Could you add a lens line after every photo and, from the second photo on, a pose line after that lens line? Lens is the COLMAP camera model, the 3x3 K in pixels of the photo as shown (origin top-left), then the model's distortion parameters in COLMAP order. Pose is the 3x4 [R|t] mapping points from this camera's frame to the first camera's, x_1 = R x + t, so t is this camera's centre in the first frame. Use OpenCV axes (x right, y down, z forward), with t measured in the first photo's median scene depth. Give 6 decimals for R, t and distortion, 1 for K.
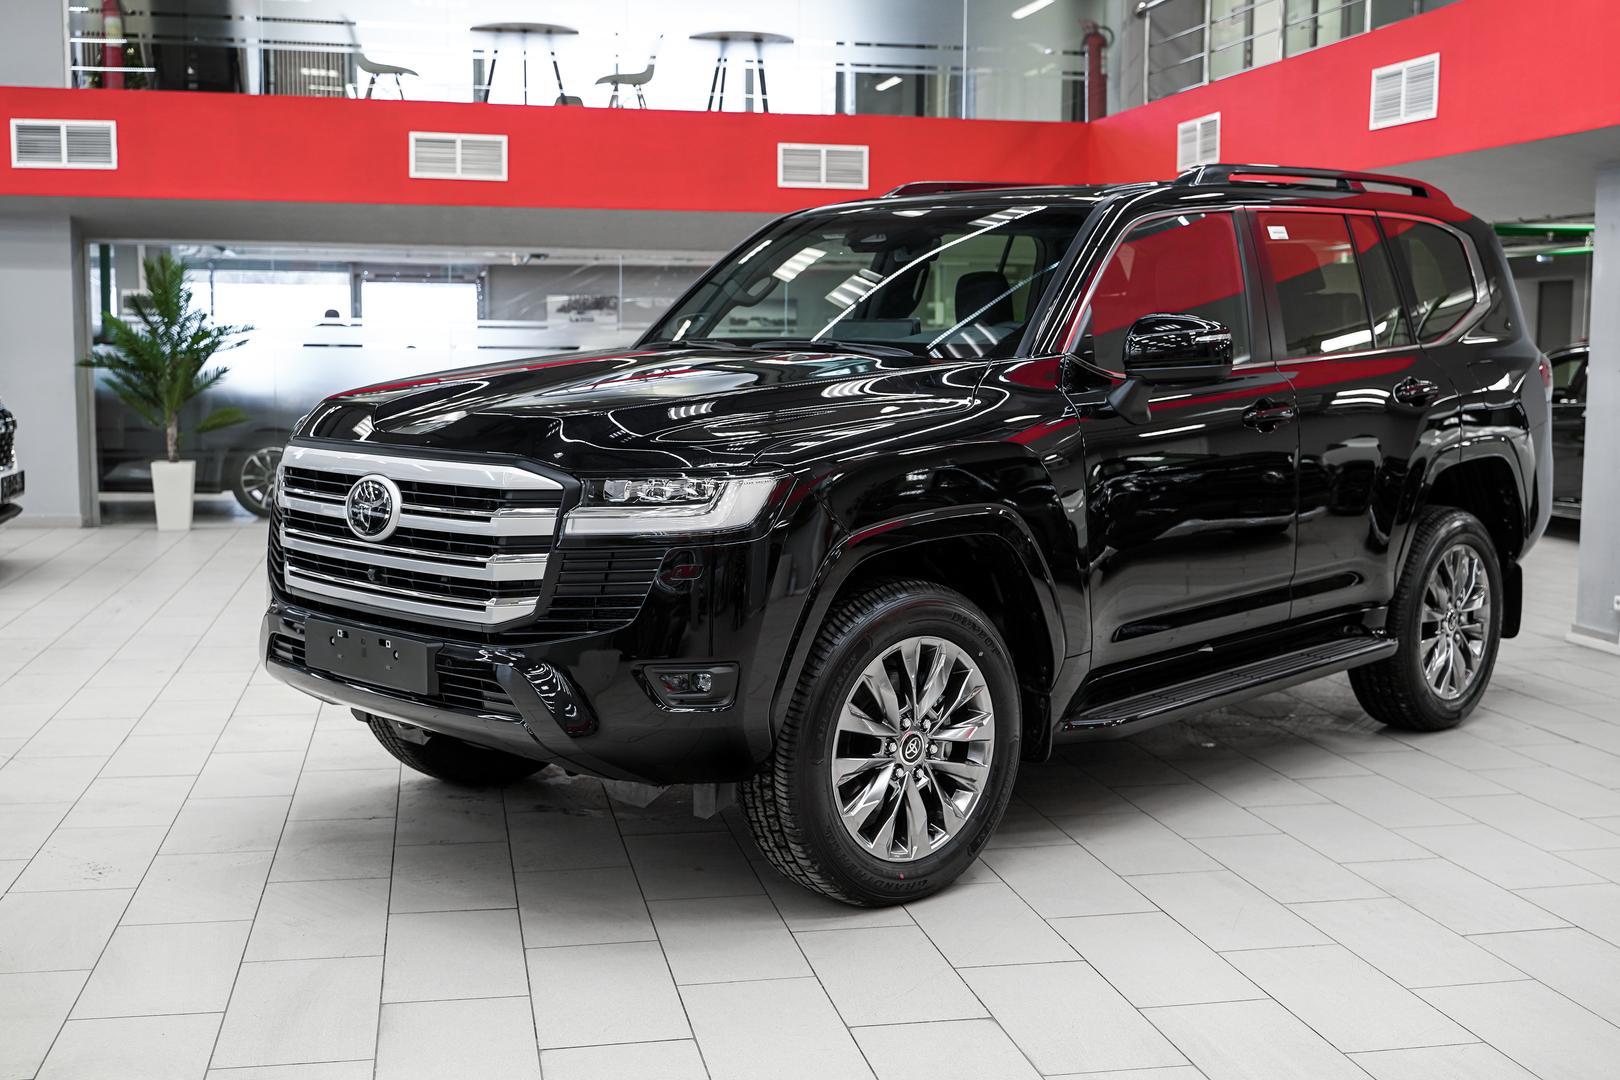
lens RADIAL K [[1764.9, 0, 814.7], [0, 1764.9, 556.6], [0, 0, 1]] dist [0.003221, 0.000000]
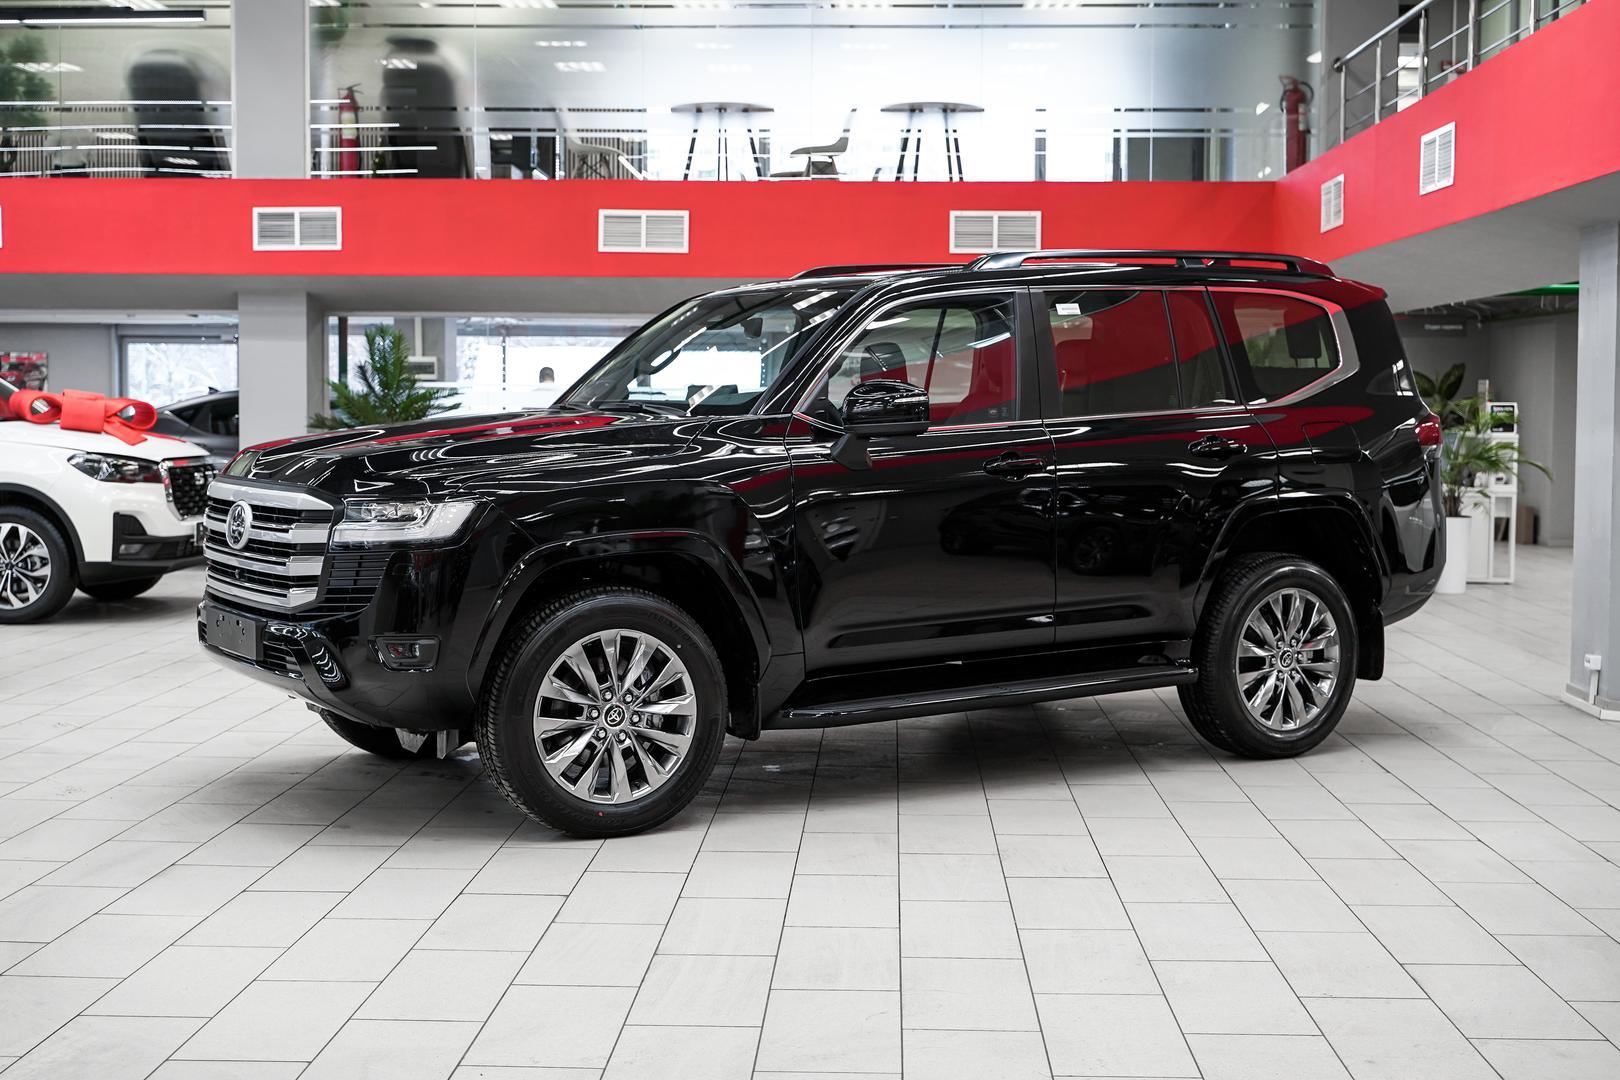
lens RADIAL K [[2079.5, 0, 890.8], [0, 2079.5, 532.7], [0, 0, 1]] dist [0.018020, 0.000000]
pose [[0.972601, 0.013203, -0.232104, 0.432190], [-0.027017, 0.998040, -0.056440, 0.039380], [0.230904, 0.061164, 0.971052, -0.315953]]
